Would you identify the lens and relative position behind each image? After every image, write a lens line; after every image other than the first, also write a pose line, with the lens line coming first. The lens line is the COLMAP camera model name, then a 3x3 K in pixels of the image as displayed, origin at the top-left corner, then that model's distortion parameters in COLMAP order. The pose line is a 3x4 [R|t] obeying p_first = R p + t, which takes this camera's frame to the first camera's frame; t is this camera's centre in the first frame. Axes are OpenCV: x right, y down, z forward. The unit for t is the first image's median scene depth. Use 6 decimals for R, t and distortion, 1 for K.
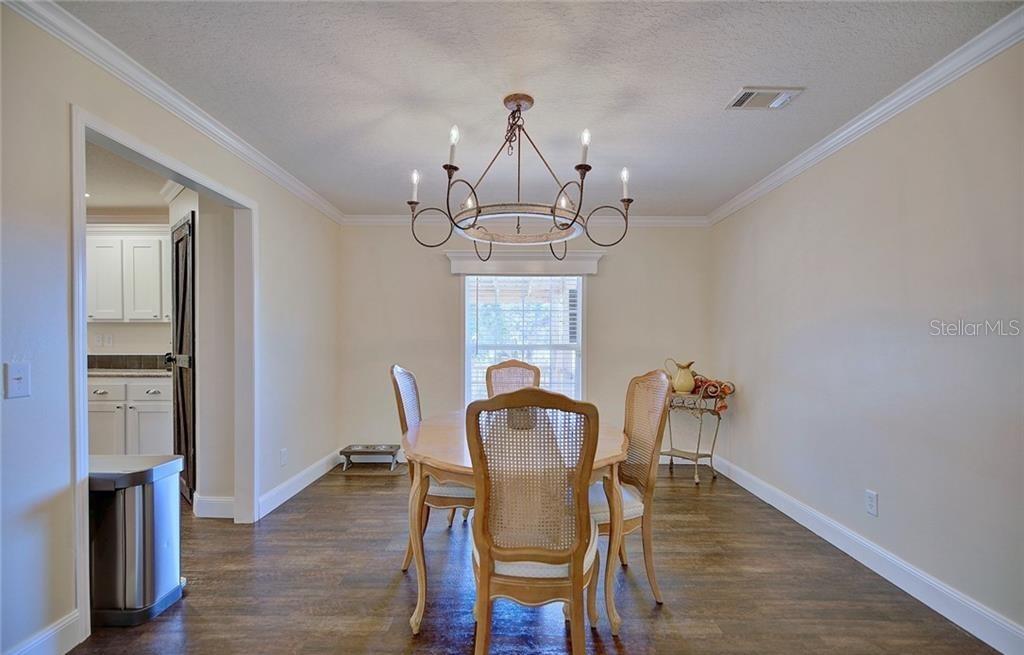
lens RADIAL K [[464.7, 0, 512.2], [0, 464.7, 342.7], [0, 0, 1]] dist [-0.001611, -0.002221]
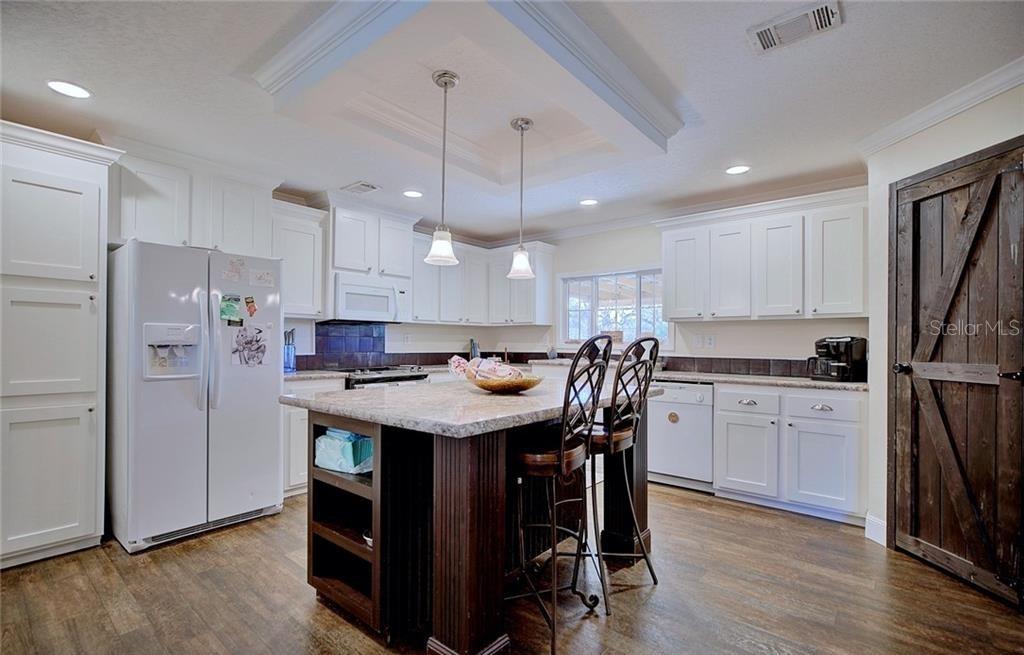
lens RADIAL K [[464.7, 0, 511.1], [0, 464.7, 336.9], [0, 0, 1]] dist [-0.001611, -0.002221]
pose [[0.762812, -0.003278, -0.646612, -0.627004], [-0.007394, 0.999878, -0.013791, 0.002101], [0.646578, 0.015301, 0.762695, 0.070089]]
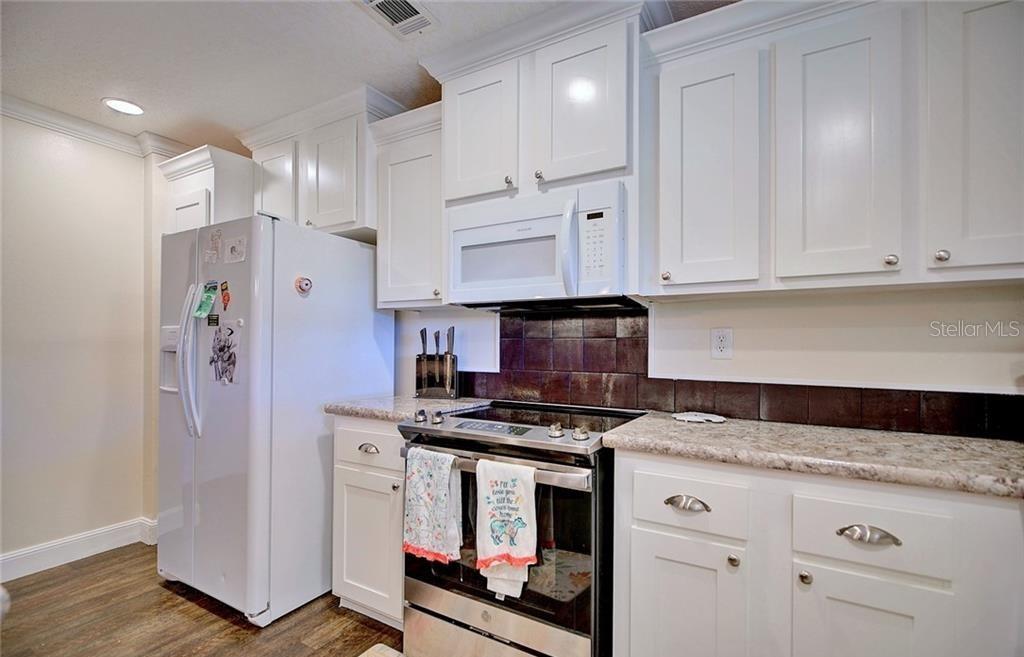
lens RADIAL K [[464.7, 0, 518.3], [0, 464.7, 343.4], [0, 0, 1]] dist [-0.001611, -0.002221]
pose [[-0.504209, -0.007899, -0.863545, -1.120232], [-0.008182, 0.999957, -0.004369, -0.002072], [0.863543, 0.004862, -0.504252, 0.841849]]
